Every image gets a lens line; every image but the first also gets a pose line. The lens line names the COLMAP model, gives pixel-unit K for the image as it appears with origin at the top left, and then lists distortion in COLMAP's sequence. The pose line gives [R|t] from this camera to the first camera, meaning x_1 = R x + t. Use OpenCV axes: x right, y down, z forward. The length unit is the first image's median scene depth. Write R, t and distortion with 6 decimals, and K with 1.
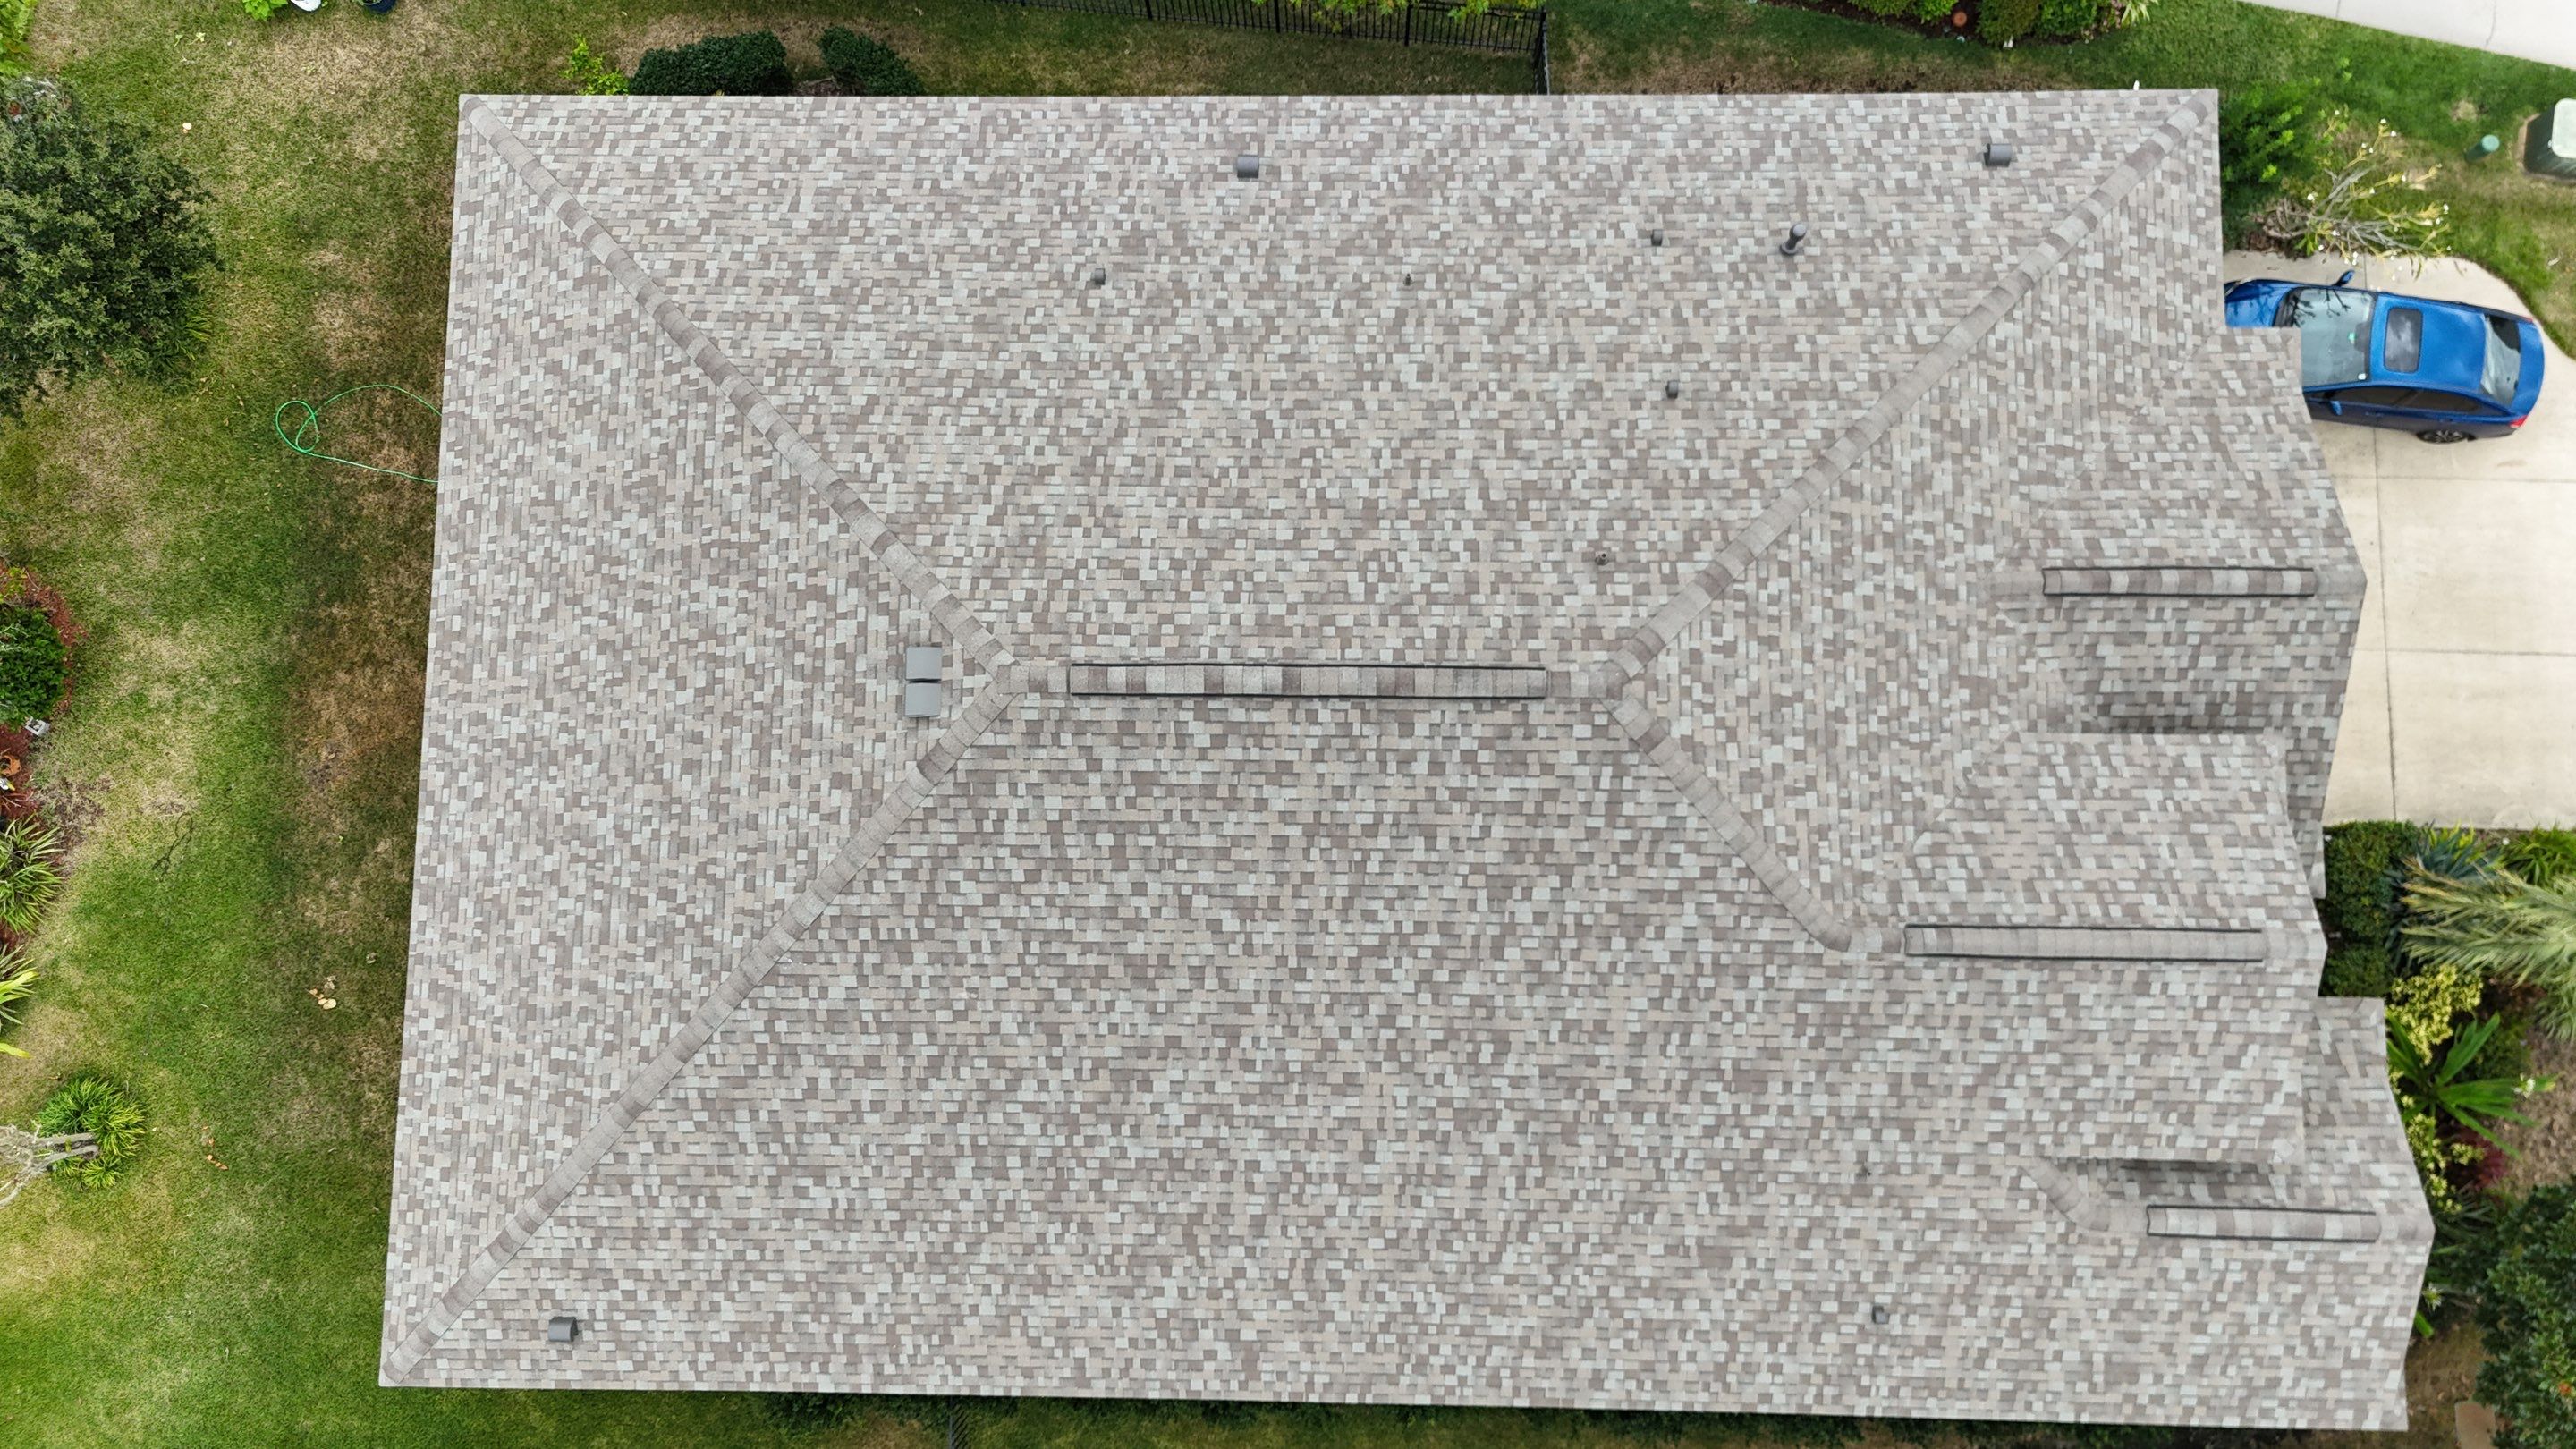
lens RADIAL K [[1890.7, 0, 1287.8], [0, 1890.7, 716.7], [0, 0, 1]] dist [0.087546, -0.102024]
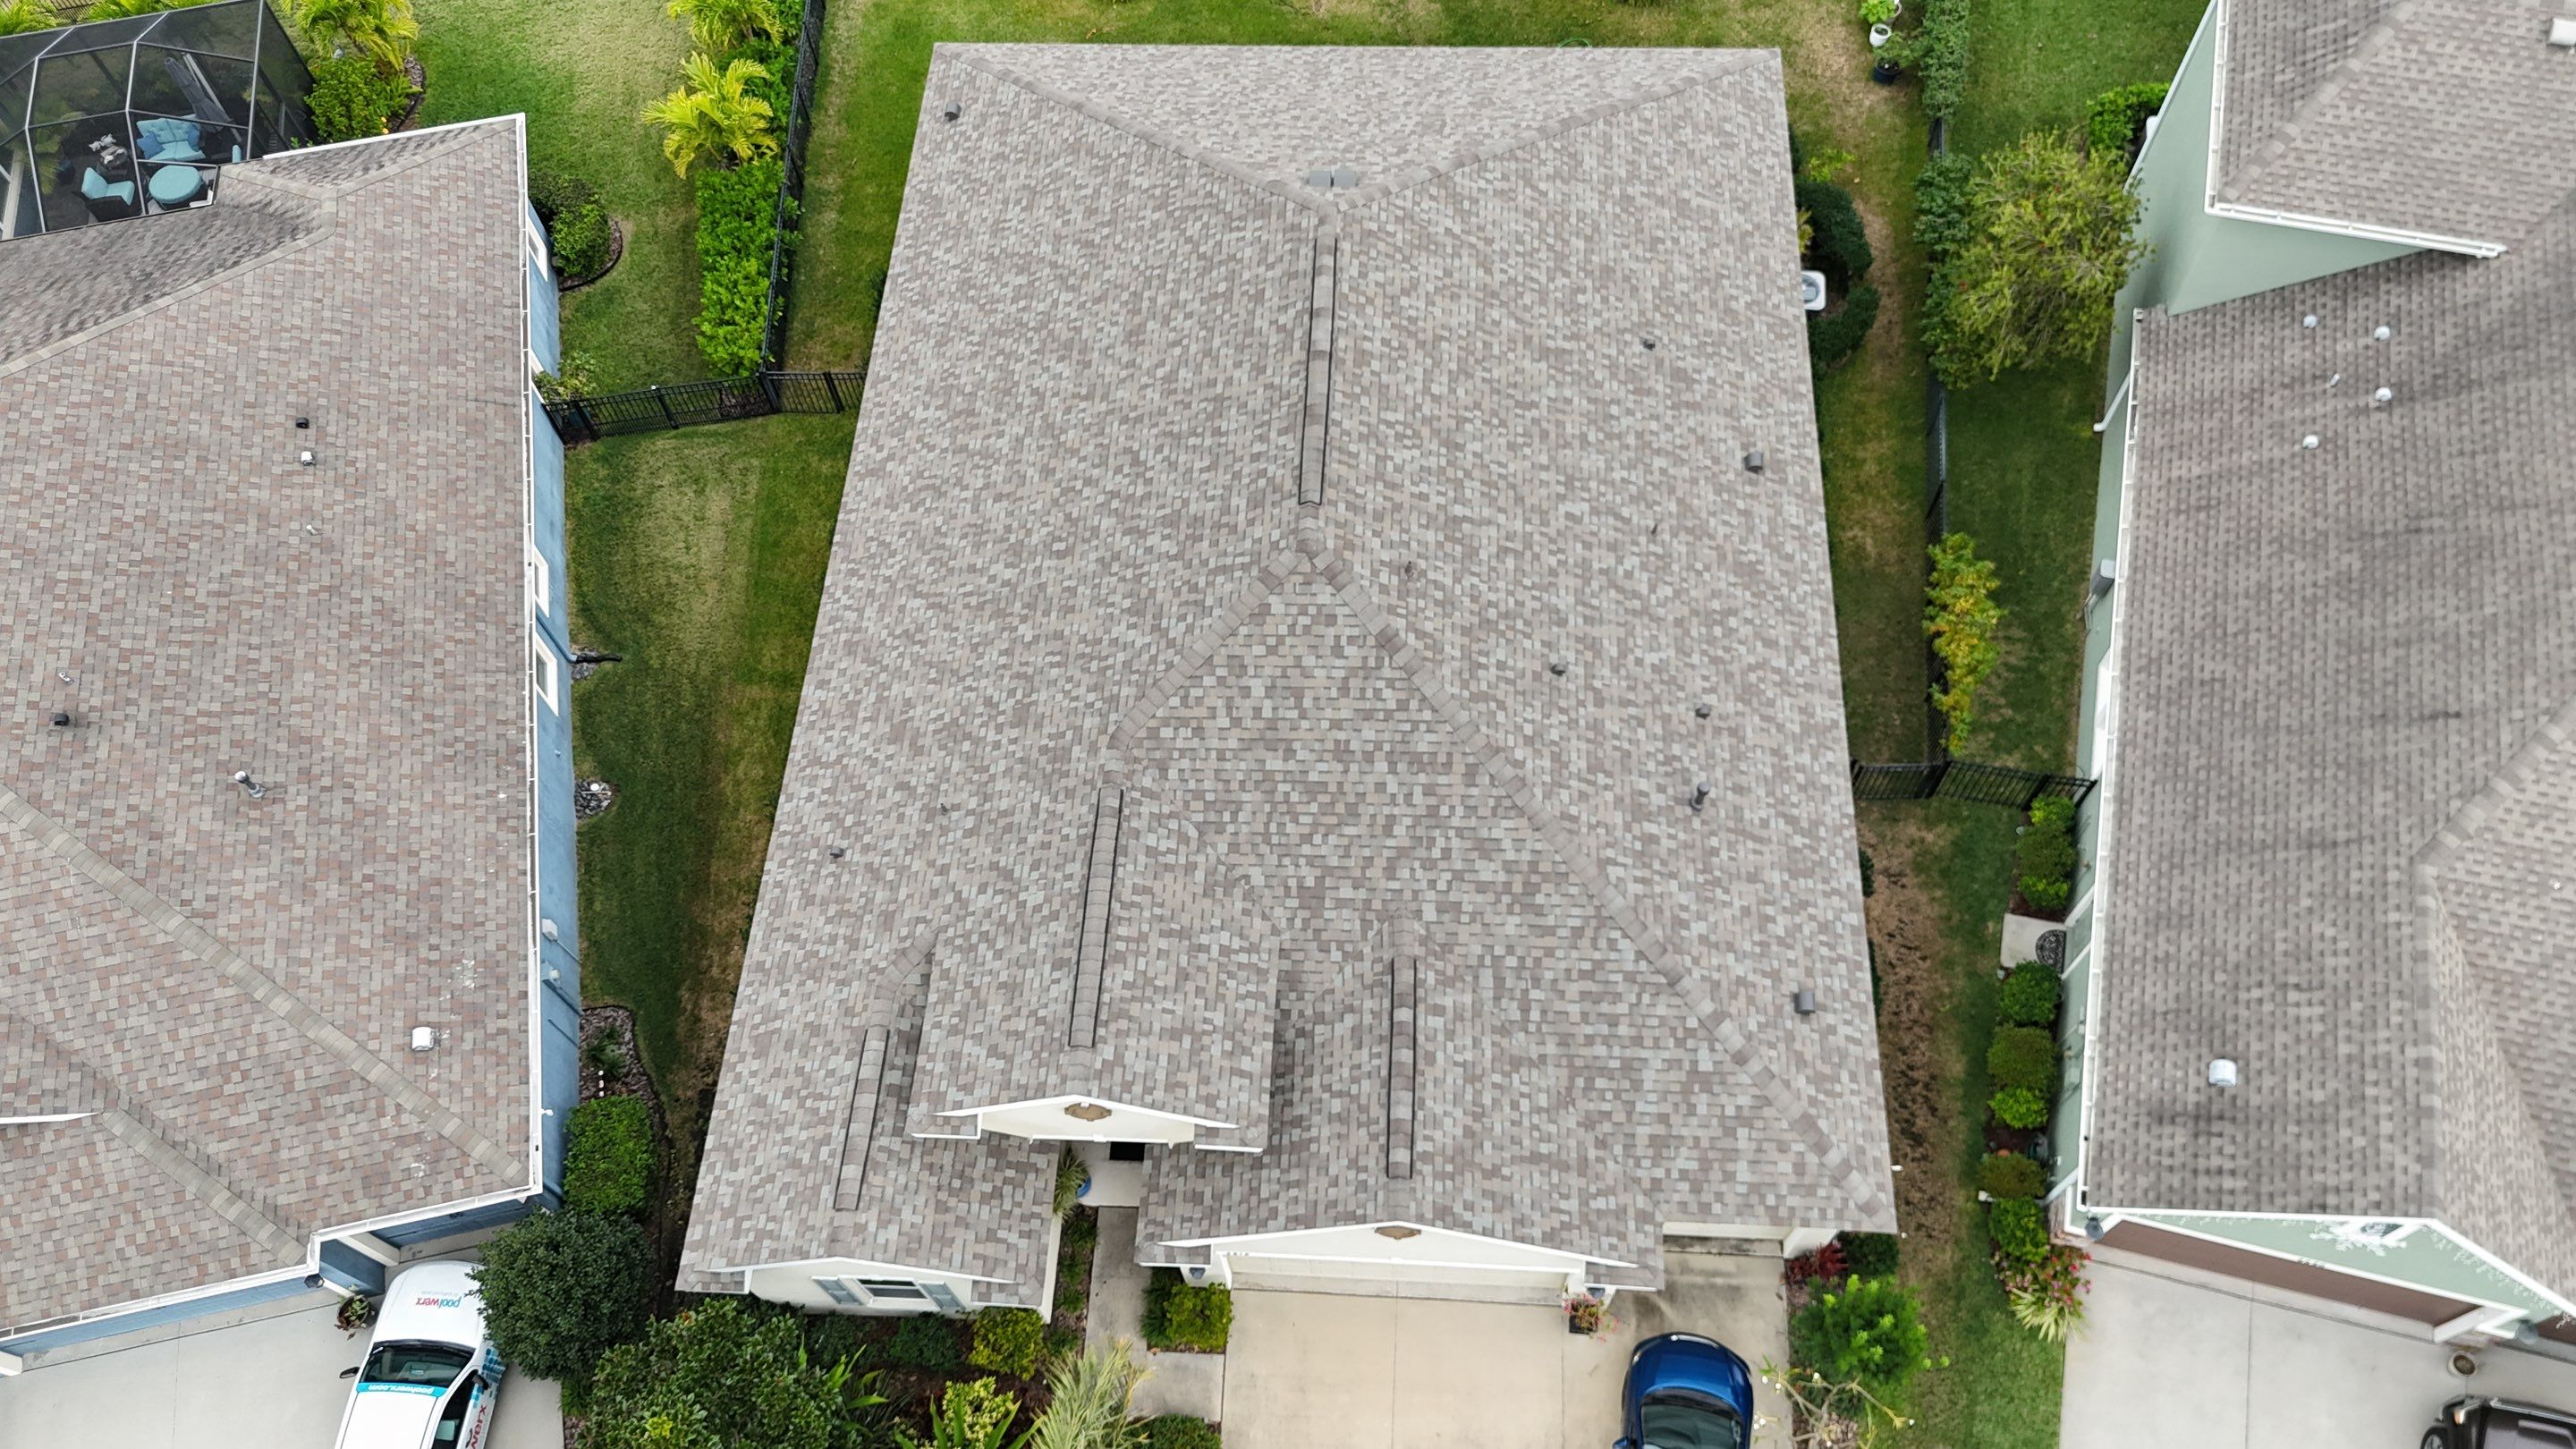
lens RADIAL K [[1890.7, 0, 1287.8], [0, 1890.7, 716.7], [0, 0, 1]] dist [0.087546, -0.102024]
pose [[-0.042066, 0.887514, -0.458857, 0.826558], [-0.987402, 0.033188, 0.154714, -0.190918], [0.152539, 0.459585, 0.874936, -0.111483]]
